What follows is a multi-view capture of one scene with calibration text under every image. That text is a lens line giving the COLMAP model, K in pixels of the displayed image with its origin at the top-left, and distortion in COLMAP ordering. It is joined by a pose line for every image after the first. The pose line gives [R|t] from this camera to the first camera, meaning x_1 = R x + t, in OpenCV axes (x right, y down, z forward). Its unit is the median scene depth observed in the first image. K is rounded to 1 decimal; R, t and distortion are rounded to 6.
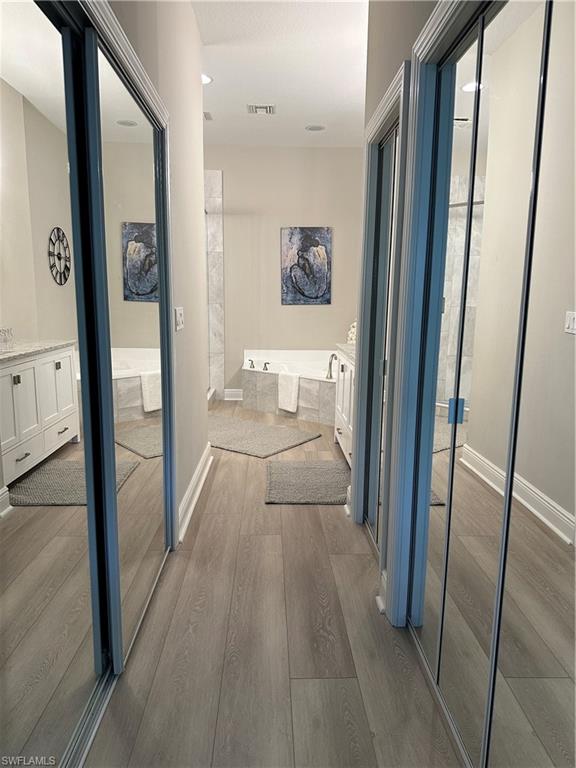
lens RADIAL K [[541.5, 0, 288.0], [0, 541.5, 384.0], [0, 0, 1]] dist [0.139019, -0.250540]
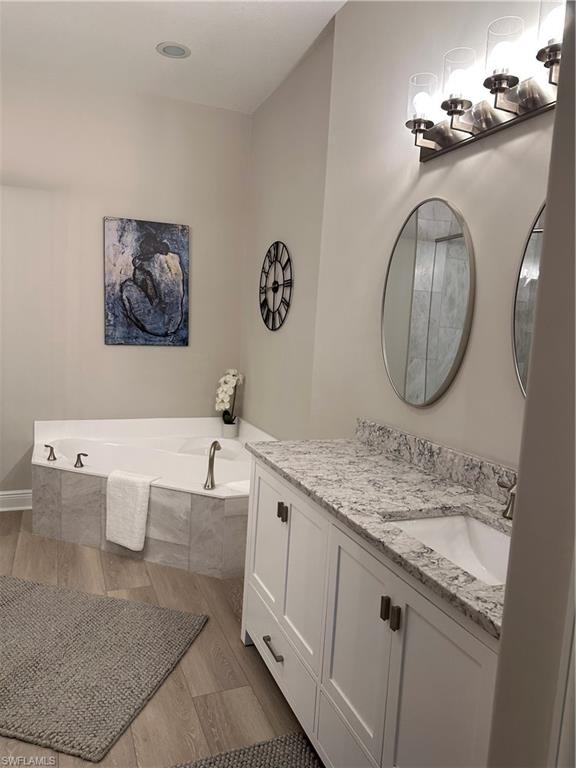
lens RADIAL K [[541.5, 0, 288.0], [0, 541.5, 384.0], [0, 0, 1]] dist [0.139019, -0.250540]
pose [[0.936216, -0.002565, 0.351416, -0.036244], [0.017233, 0.999105, -0.038619, -0.076988], [-0.351003, 0.042211, 0.935423, 0.372243]]
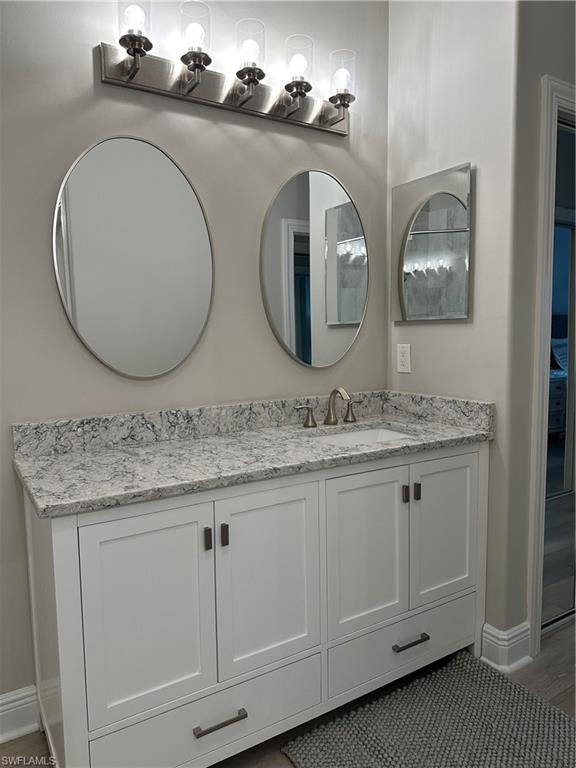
lens RADIAL K [[541.5, 0, 288.0], [0, 541.5, 384.0], [0, 0, 1]] dist [0.139019, -0.250540]
pose [[-0.498285, -0.099672, 0.861265, -0.212889], [0.142369, 0.970480, 0.194679, -0.149678], [-0.855244, 0.219623, -0.469385, 1.005443]]
